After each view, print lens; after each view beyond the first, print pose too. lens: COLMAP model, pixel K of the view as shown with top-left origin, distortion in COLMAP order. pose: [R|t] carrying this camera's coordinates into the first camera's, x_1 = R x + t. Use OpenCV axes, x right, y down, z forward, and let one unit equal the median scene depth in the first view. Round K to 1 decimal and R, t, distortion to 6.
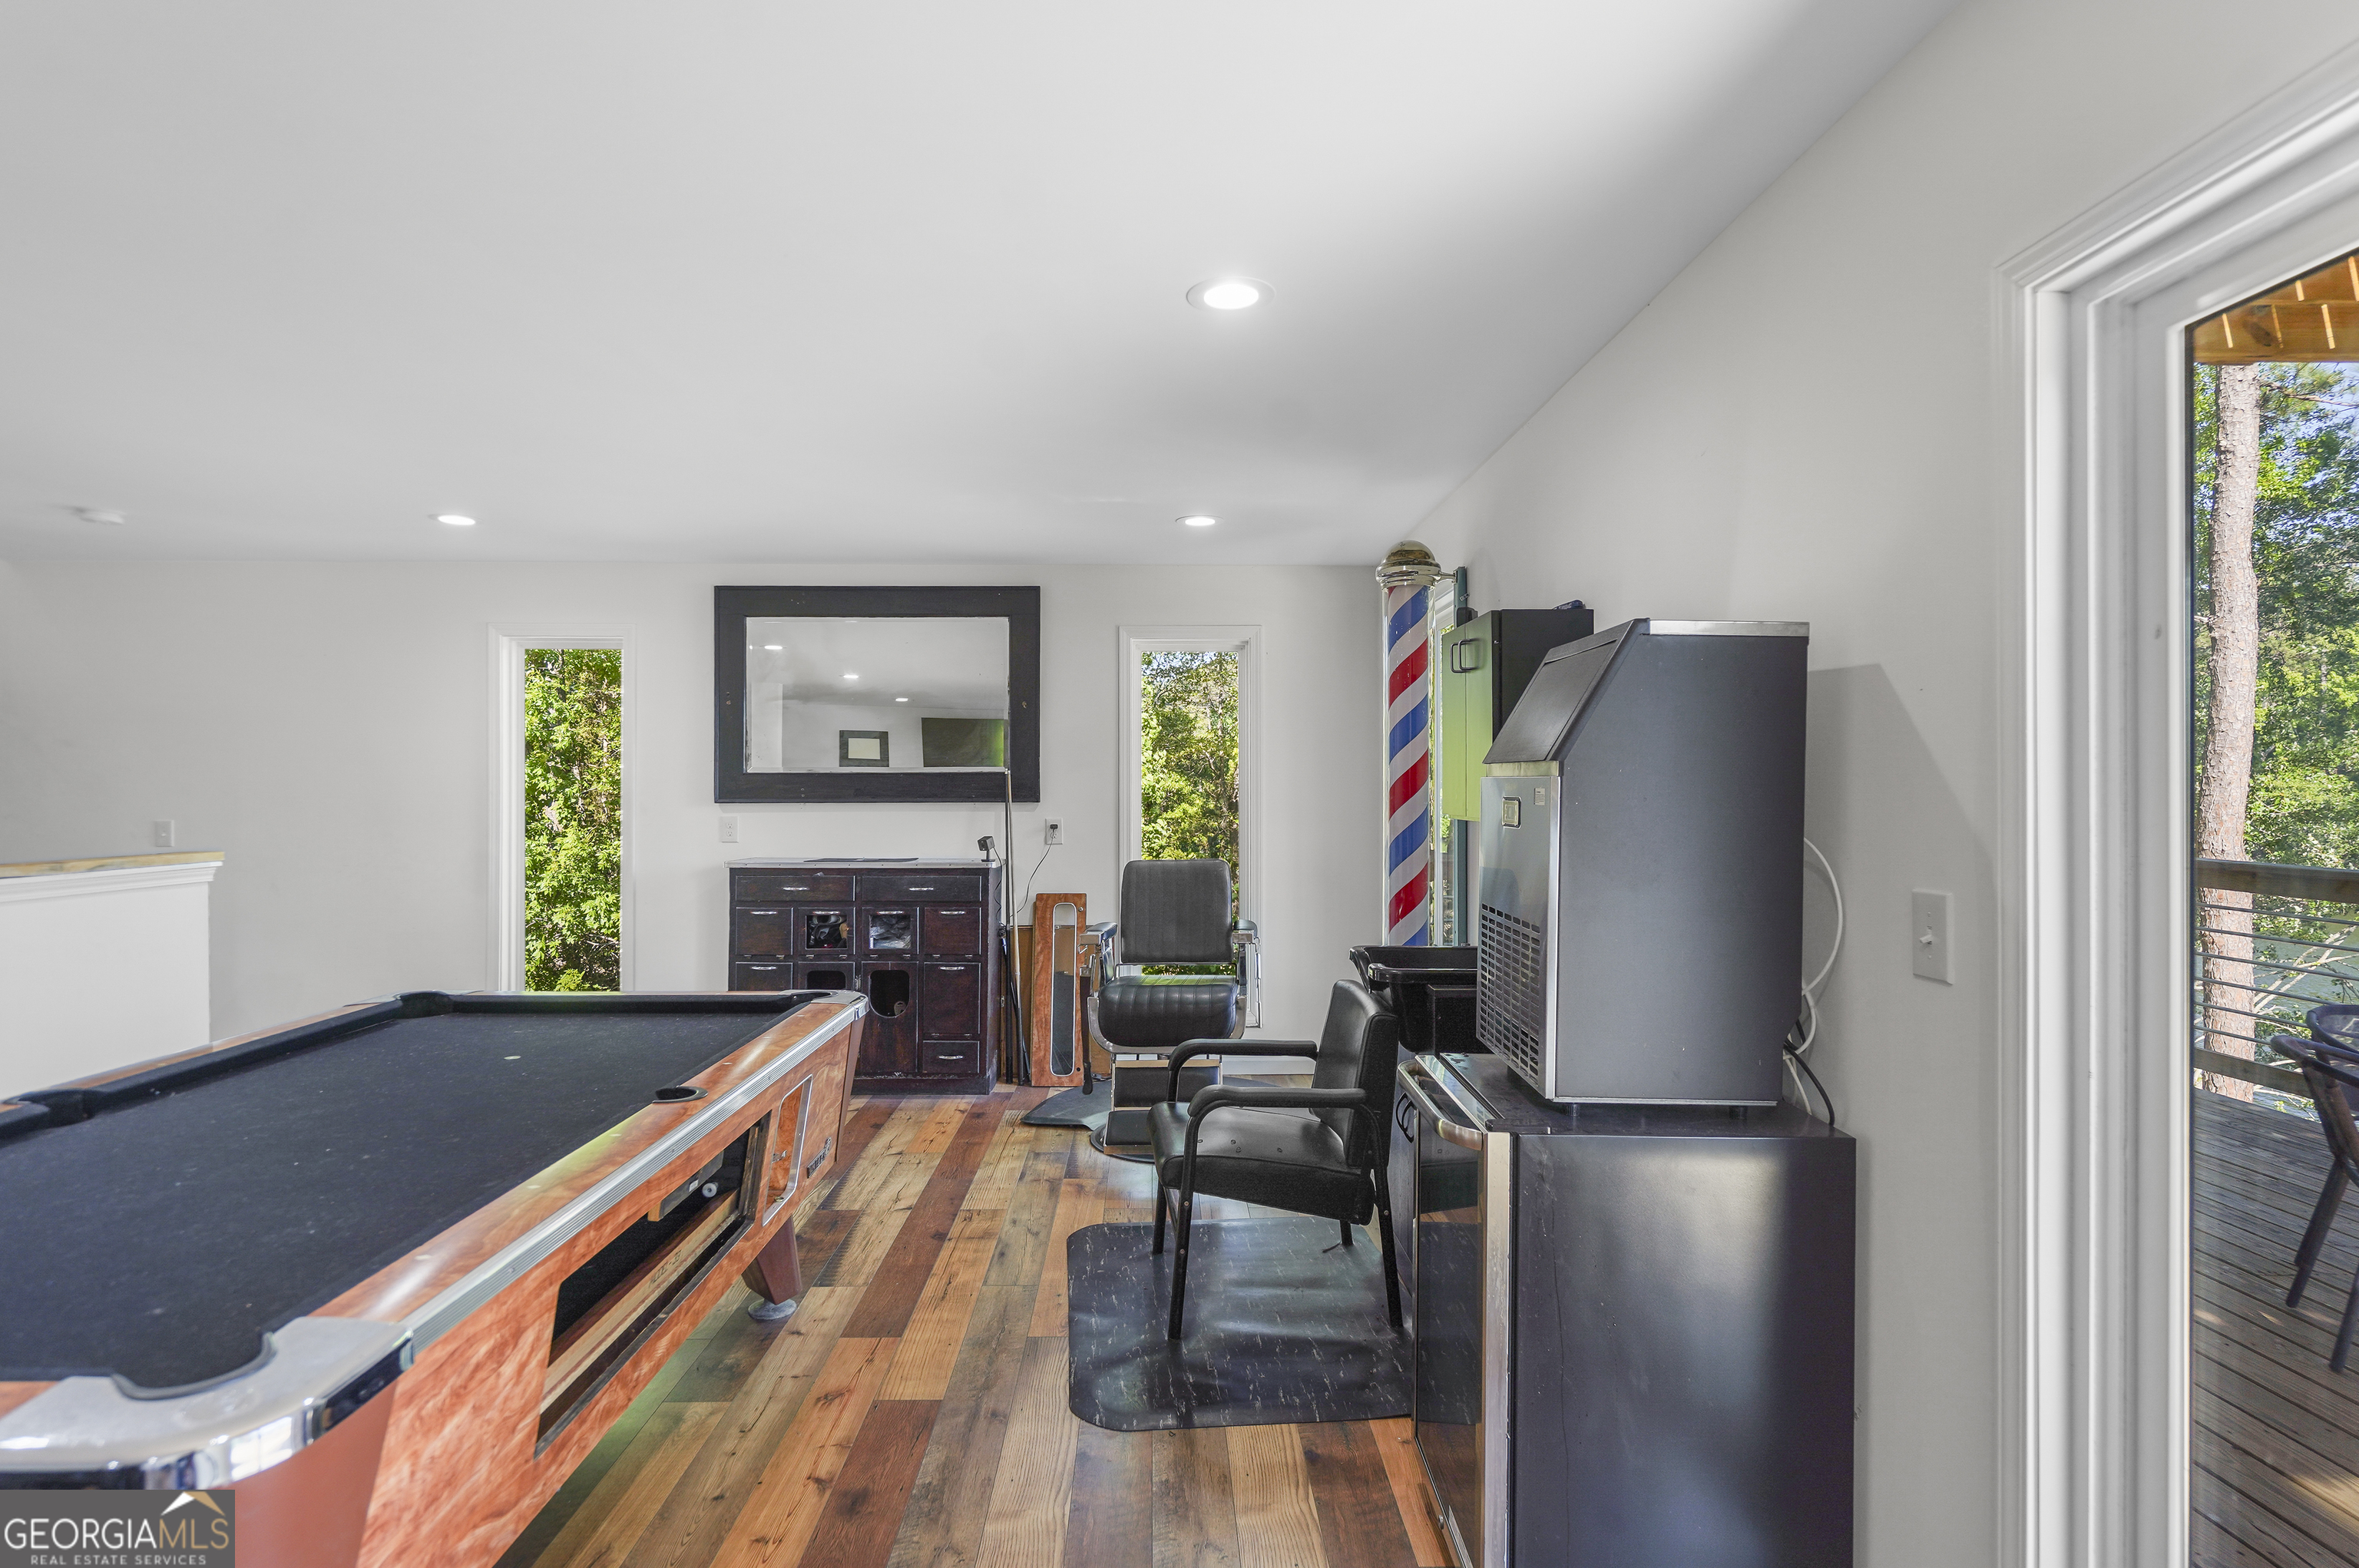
lens RADIAL K [[1202.3, 0, 1177.6], [0, 1202.3, 781.2], [0, 0, 1]] dist [0.006877, 0.004791]
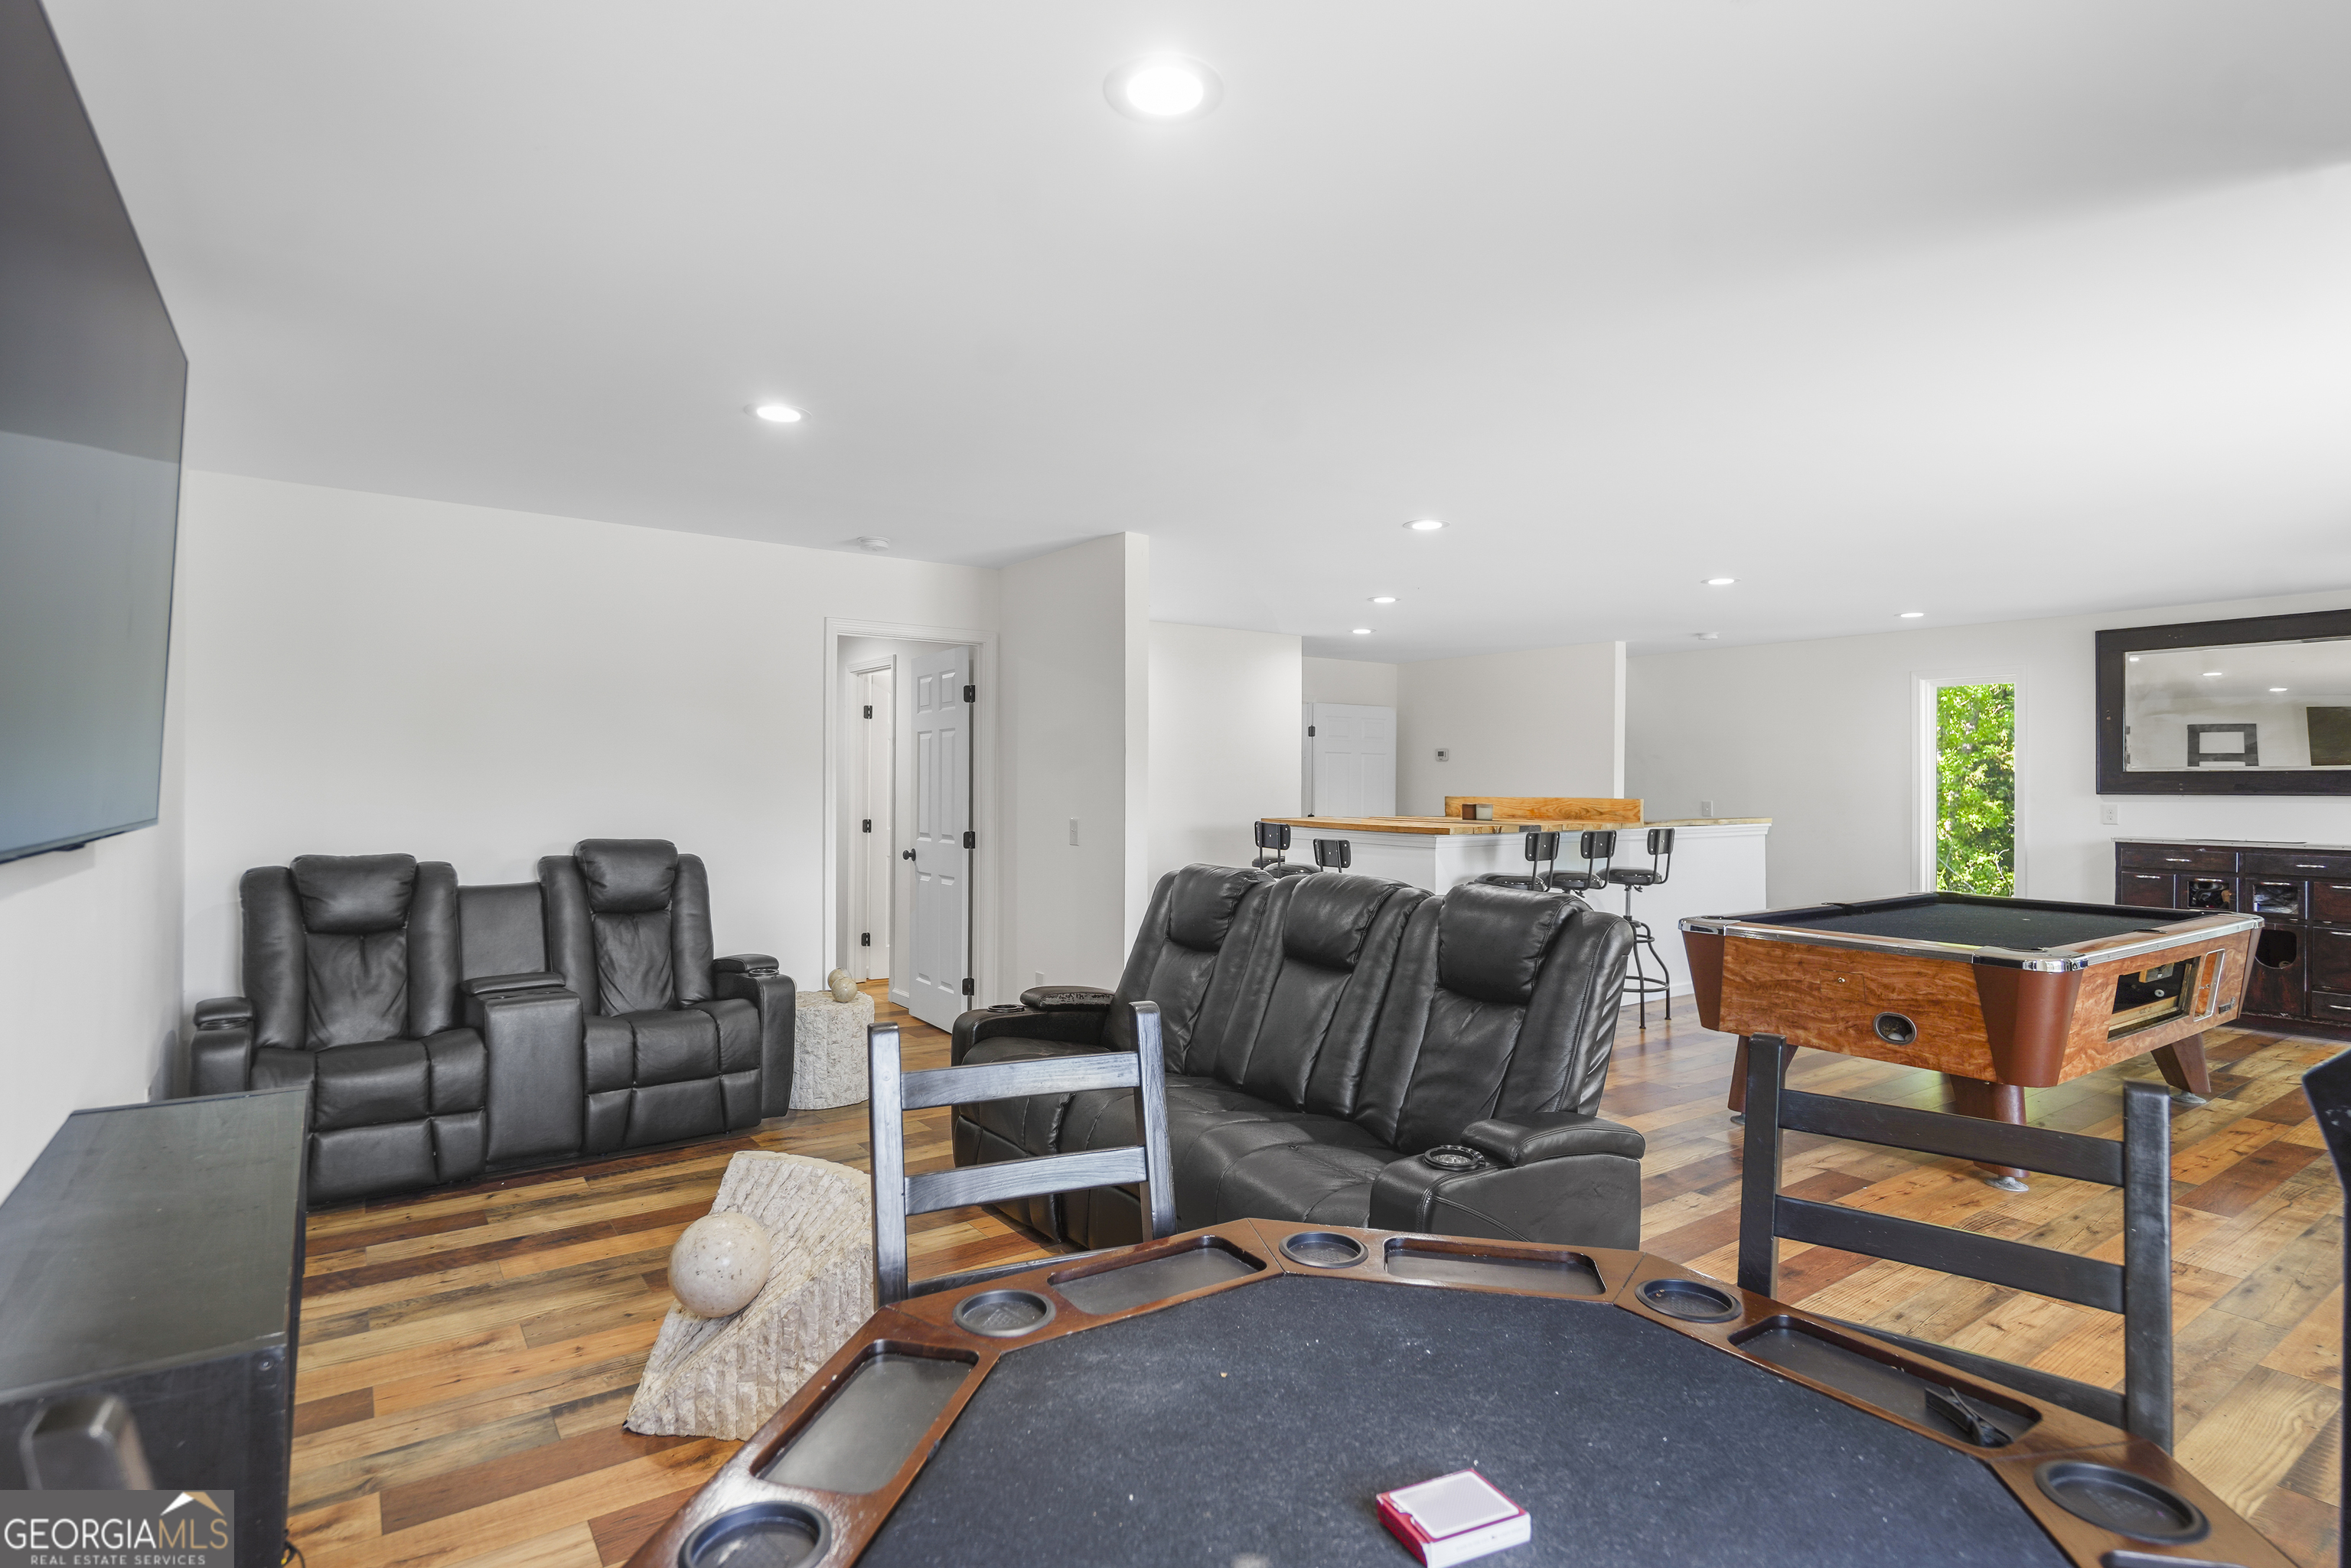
lens RADIAL K [[1198.3, 0, 1175.8], [0, 1198.3, 776.7], [0, 0, 1]] dist [0.006877, 0.004791]
pose [[0.572735, -0.001362, -0.819739, 0.134010], [0.000223, 0.999999, -0.001506, 0.000412], [0.819741, 0.000680, 0.572735, -0.643657]]
